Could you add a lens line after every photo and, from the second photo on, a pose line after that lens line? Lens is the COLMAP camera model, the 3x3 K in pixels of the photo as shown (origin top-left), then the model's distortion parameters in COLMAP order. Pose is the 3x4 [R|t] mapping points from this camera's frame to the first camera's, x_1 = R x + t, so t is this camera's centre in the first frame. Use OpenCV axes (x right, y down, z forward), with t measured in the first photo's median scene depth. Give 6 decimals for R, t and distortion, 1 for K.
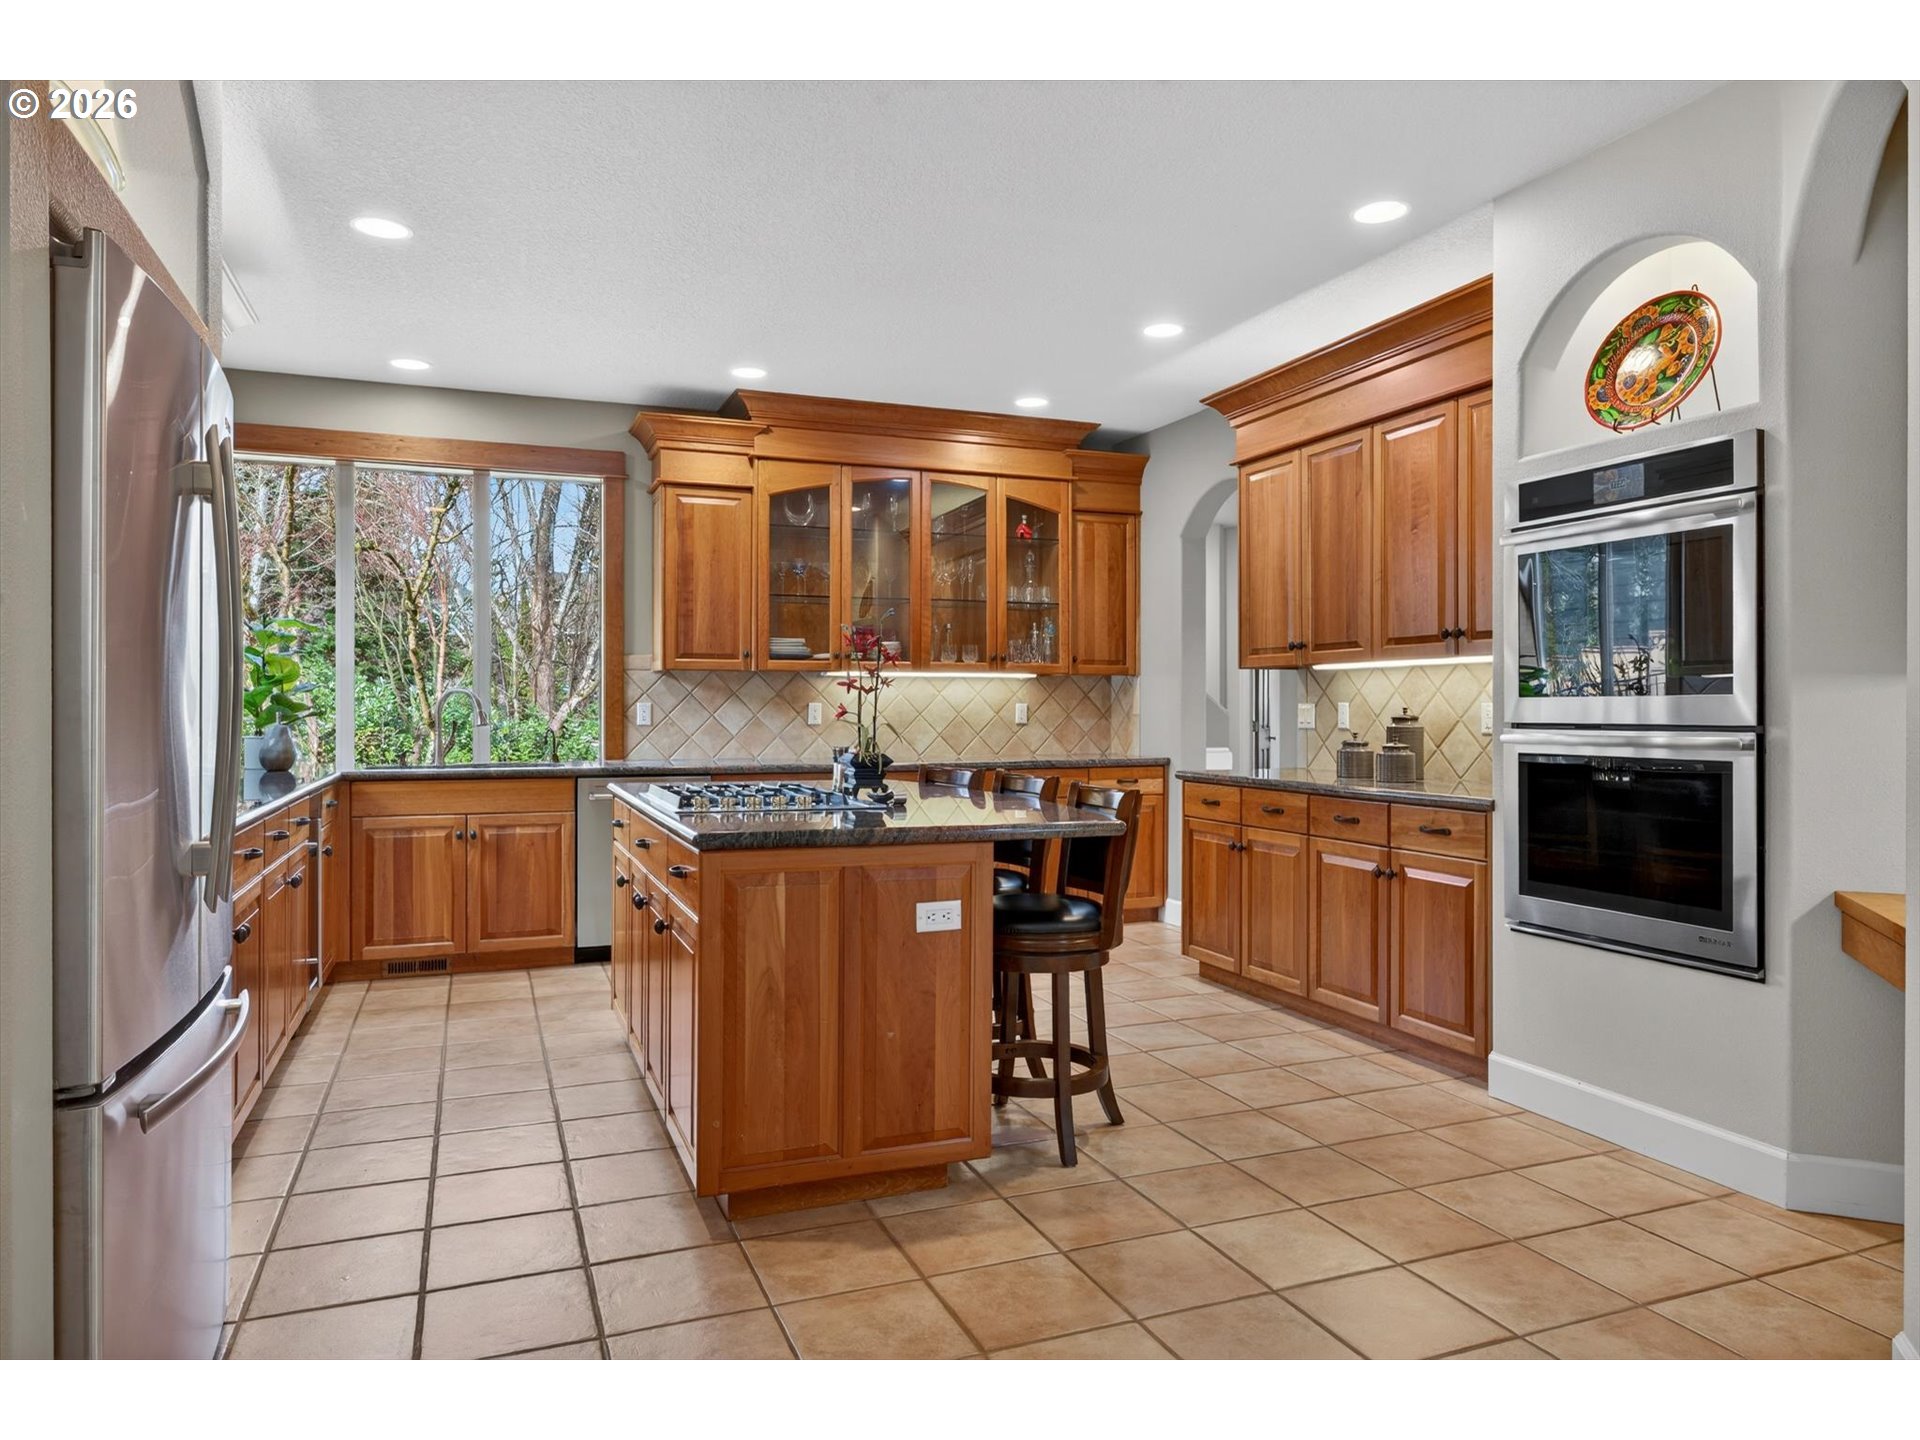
lens RADIAL K [[1243.4, 0, 966.5], [0, 1243.4, 711.4], [0, 0, 1]] dist [0.004524, -0.000924]
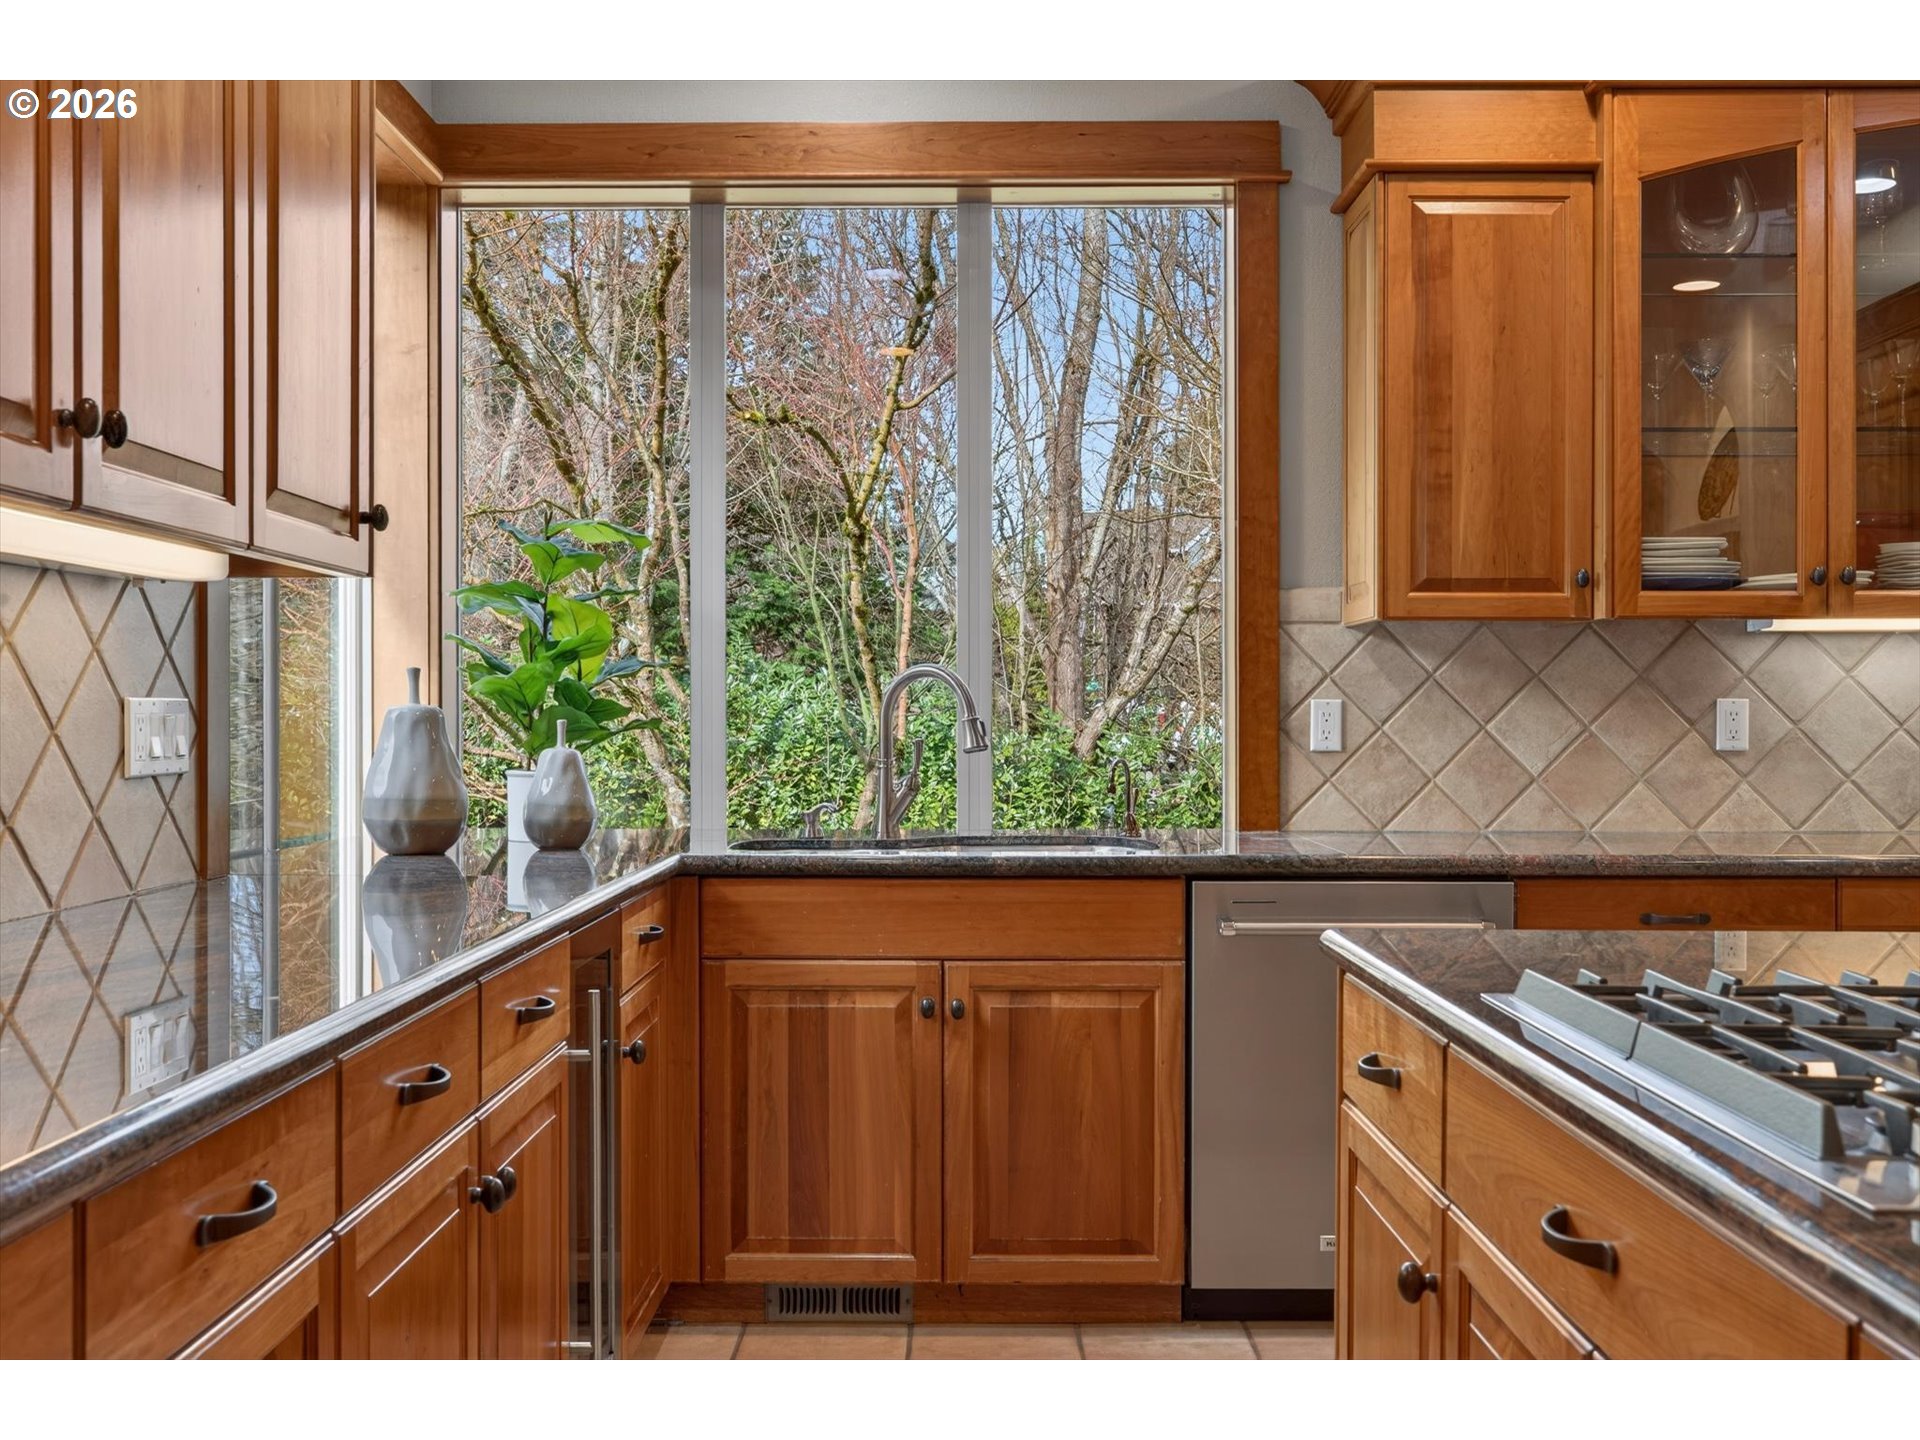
lens RADIAL K [[1884.1, 0, 960.0], [0, 1884.1, 720.0], [0, 0, 1]] dist [0.006982, 0.005092]
pose [[0.929554, -0.000357, -0.368685, -0.140462], [0.000178, 1.000000, -0.000521, 0.000706], [0.368685, 0.000418, 0.929554, 0.356877]]
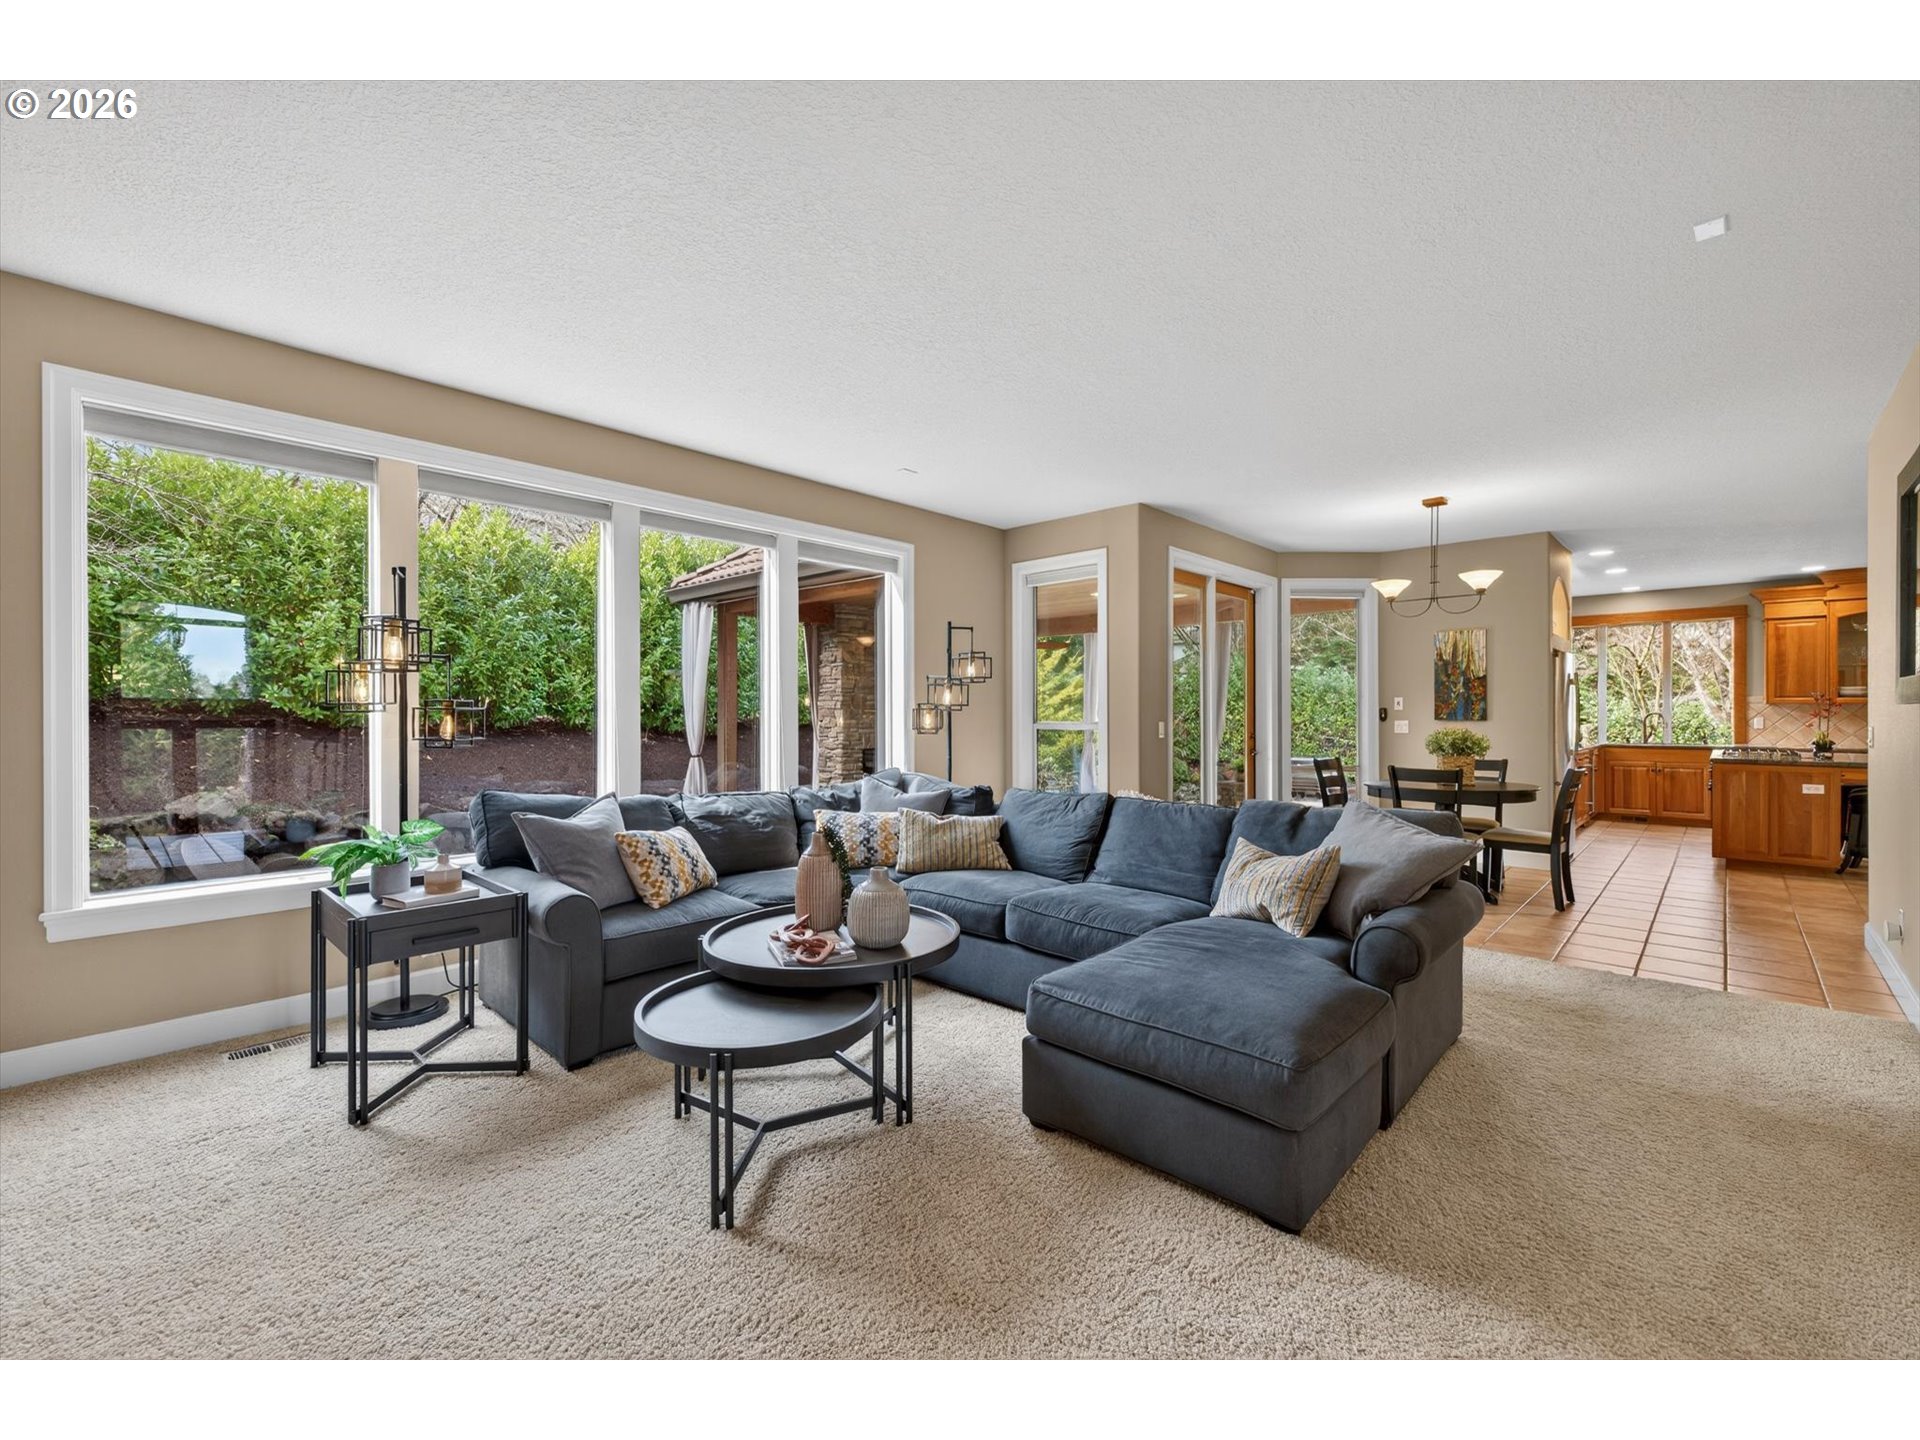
lens RADIAL K [[791.9, 0, 960.0], [0, 791.9, 720.0], [0, 0, 1]] dist [-0.001048, -0.000138]
pose [[0.415173, 0.002661, -0.909738, 0.439251], [0.003236, 0.999985, 0.004402, -0.015073], [0.909737, -0.004771, 0.415158, -0.889233]]
